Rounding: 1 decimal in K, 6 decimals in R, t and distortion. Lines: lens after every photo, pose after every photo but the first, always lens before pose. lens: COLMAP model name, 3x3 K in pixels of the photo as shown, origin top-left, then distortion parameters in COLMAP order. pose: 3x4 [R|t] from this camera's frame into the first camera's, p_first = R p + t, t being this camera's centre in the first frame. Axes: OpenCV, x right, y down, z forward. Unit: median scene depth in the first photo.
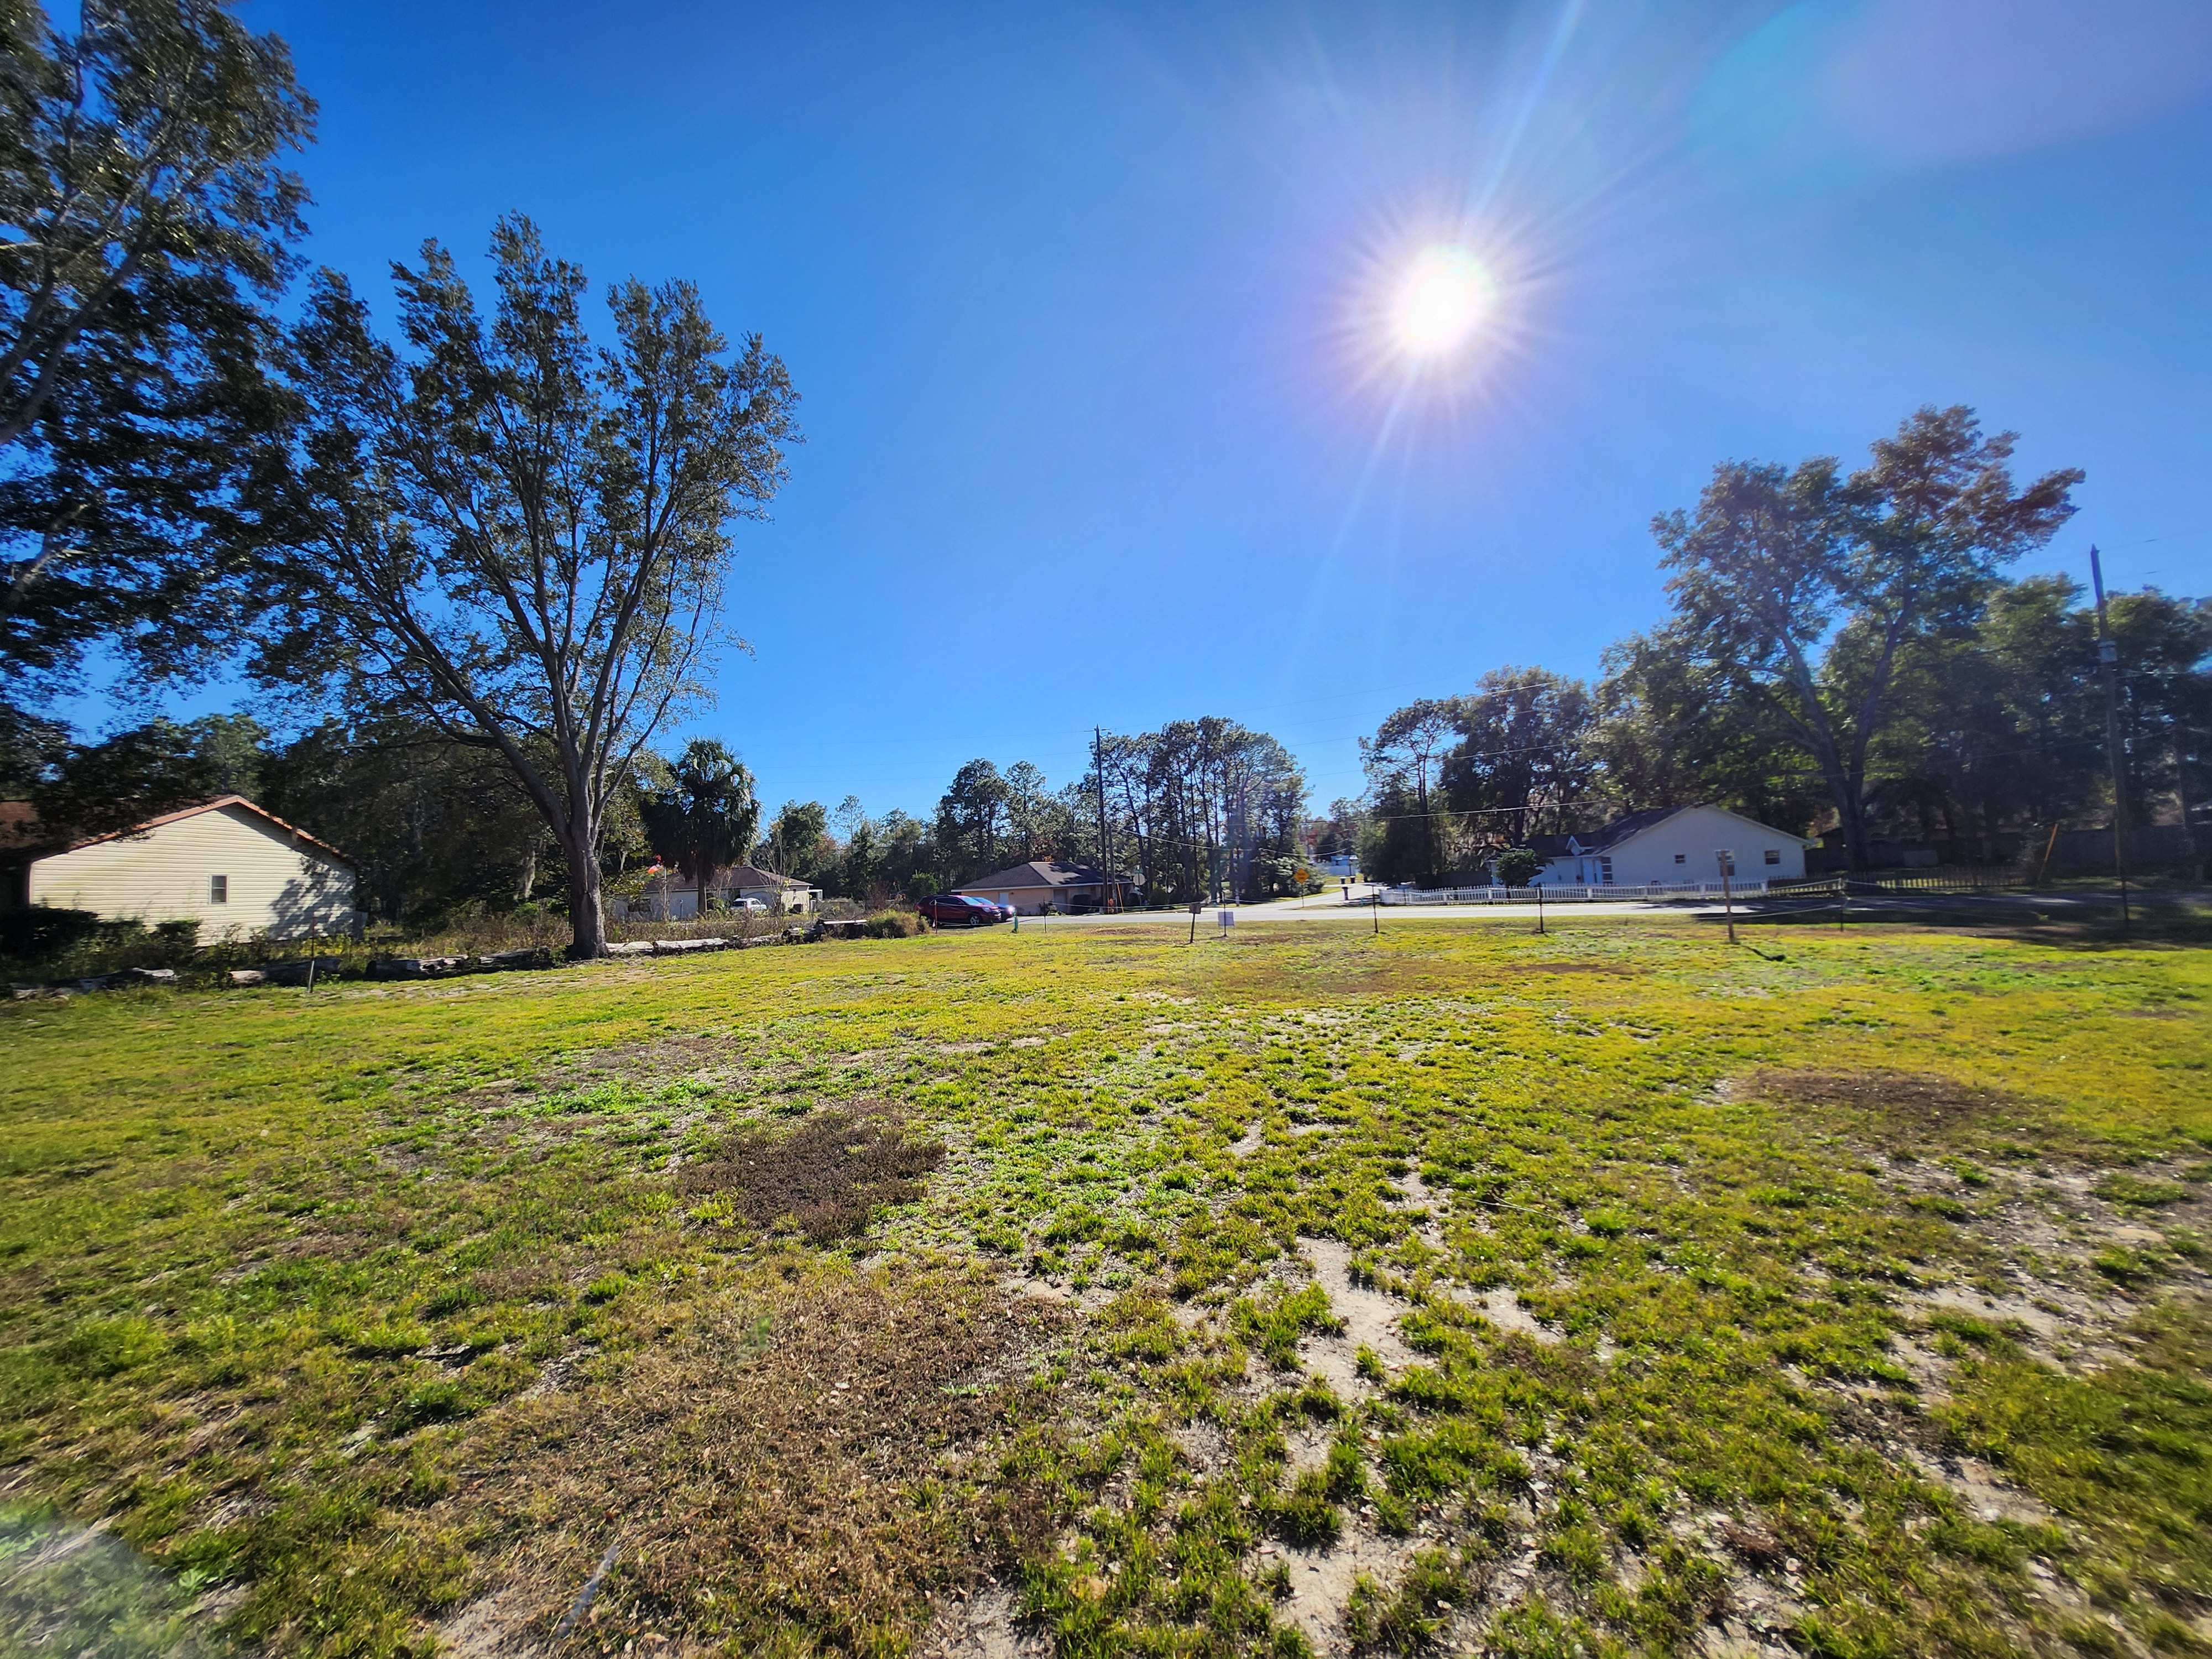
lens RADIAL K [[883.6, 0, 1099.1], [0, 883.6, 824.2], [0, 0, 1]] dist [-0.018306, -0.000593]
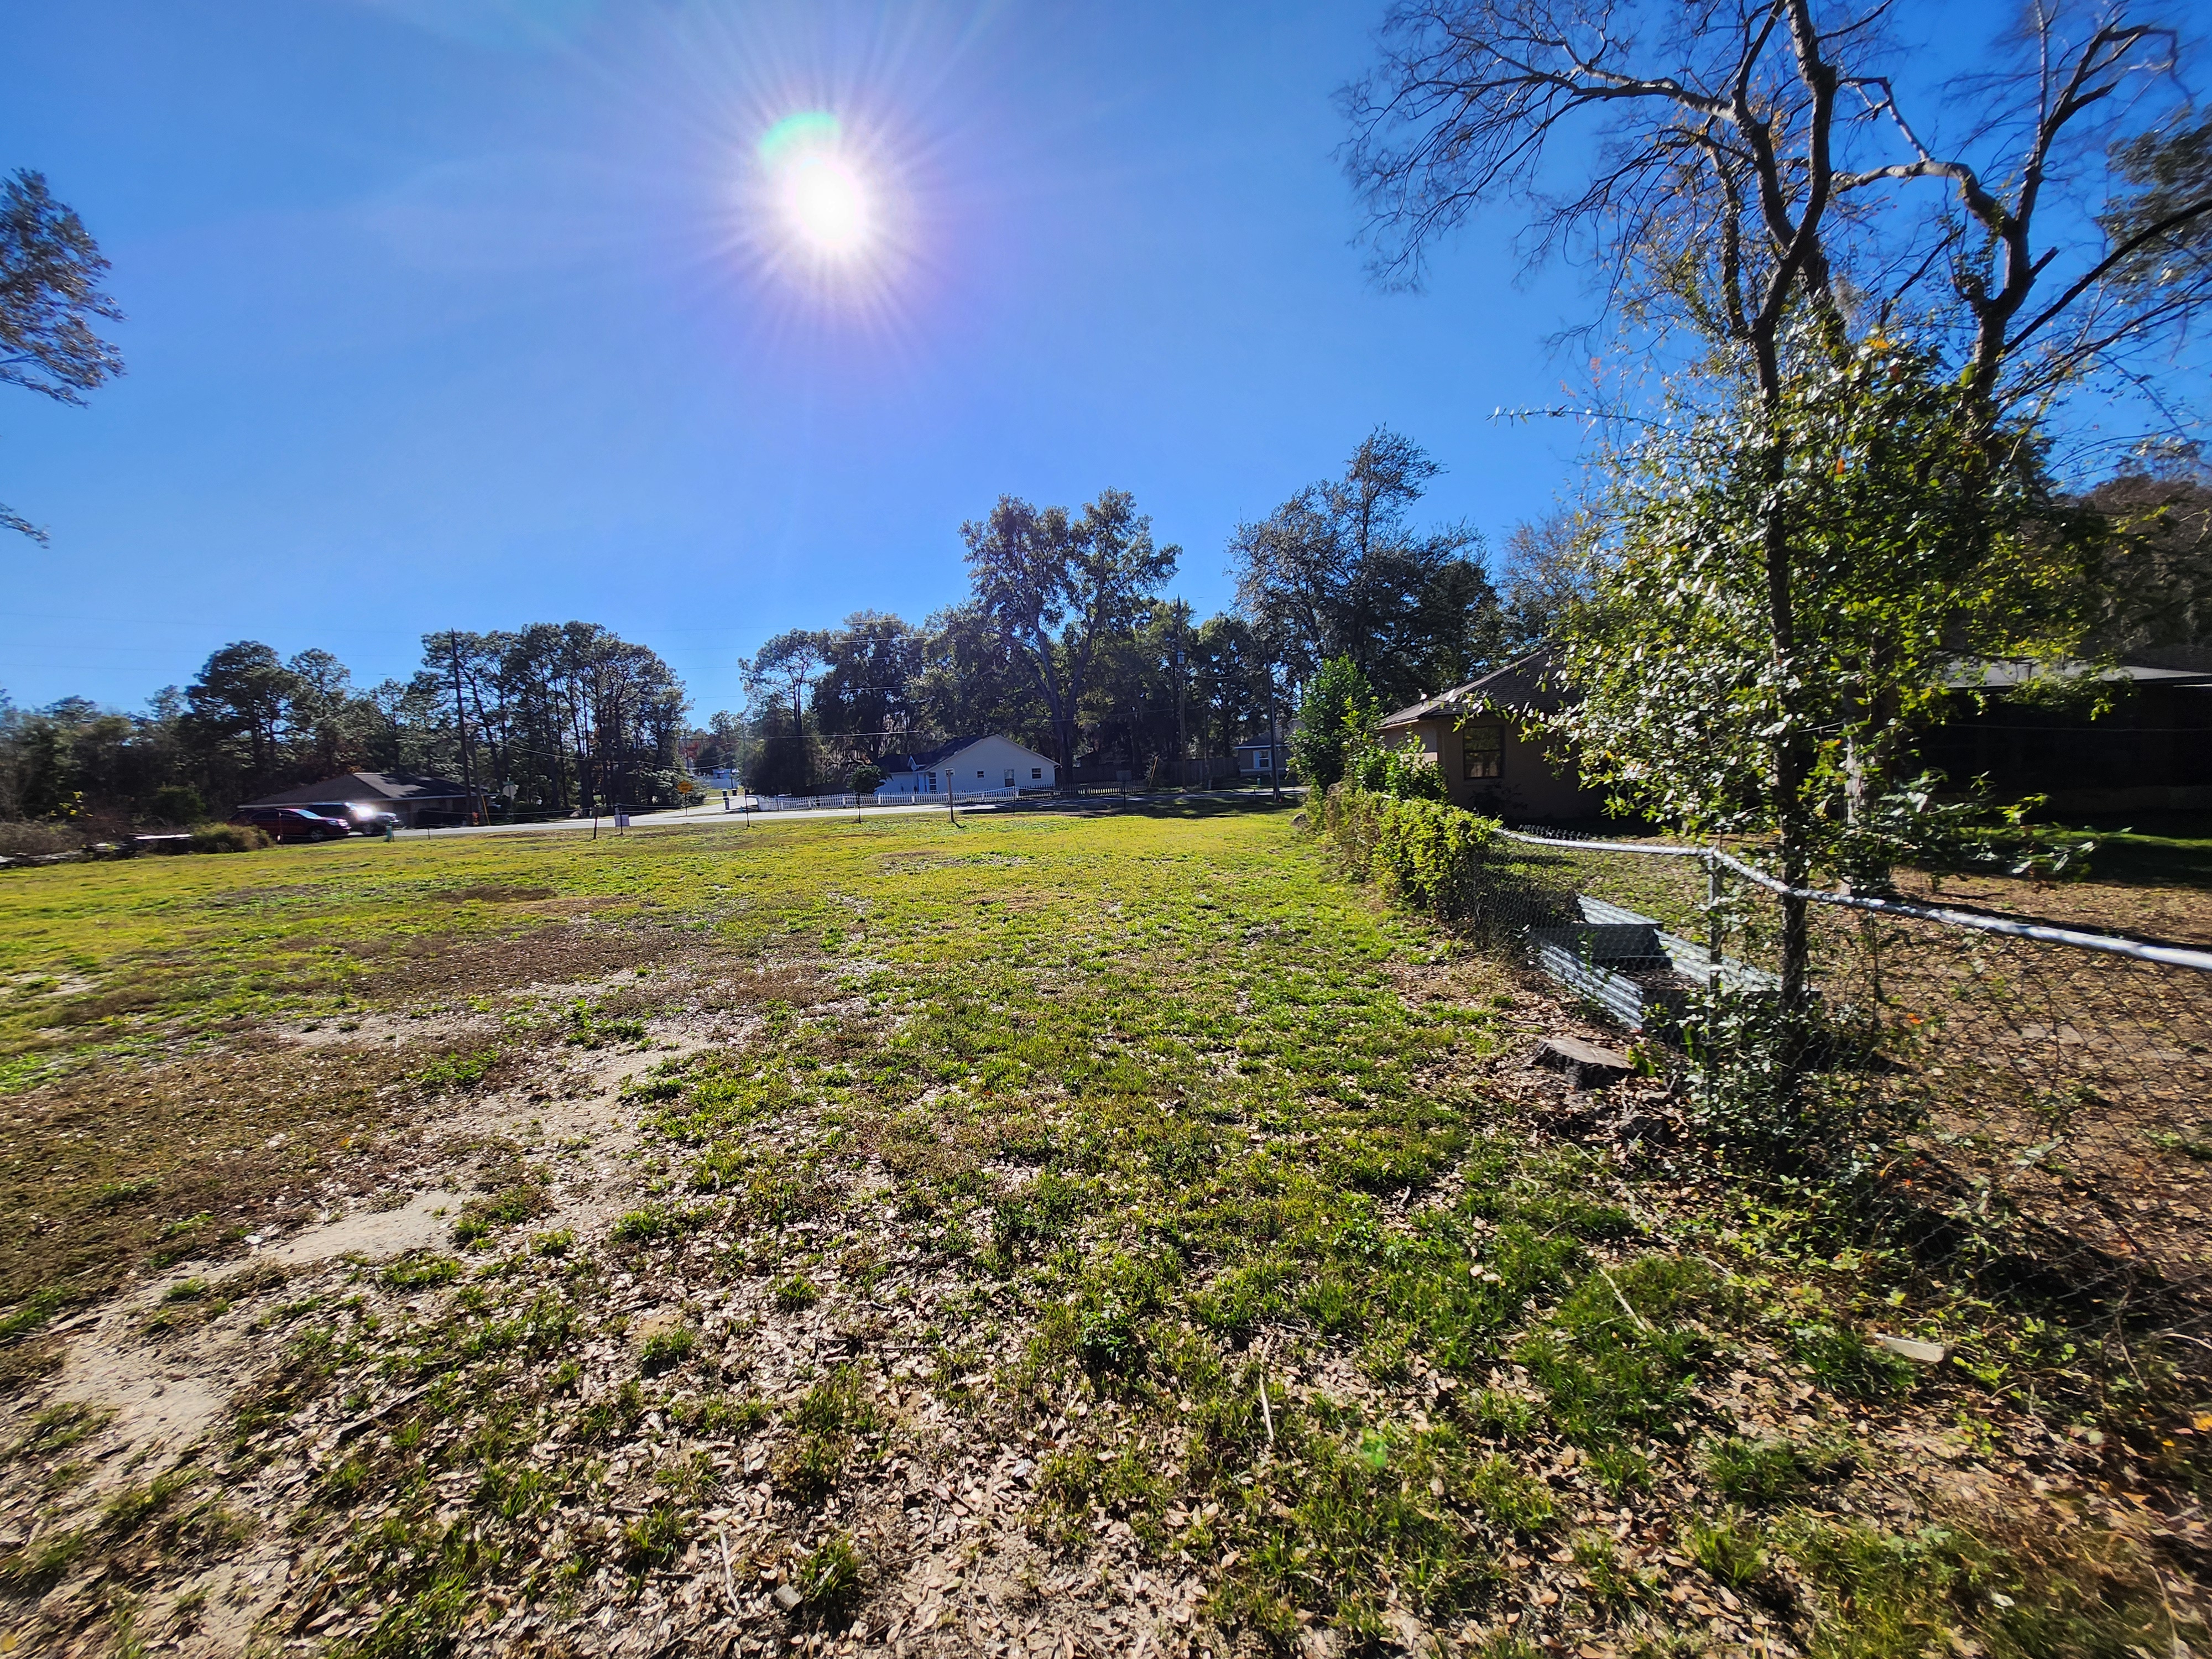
lens RADIAL K [[883.6, 0, 1099.1], [0, 883.6, 824.2], [0, 0, 1]] dist [-0.018306, -0.000593]
pose [[0.783836, -0.028335, 0.620321, -0.033405], [-0.032754, 0.995681, 0.086869, -0.005300], [-0.620103, -0.088409, 0.779523, -0.128760]]
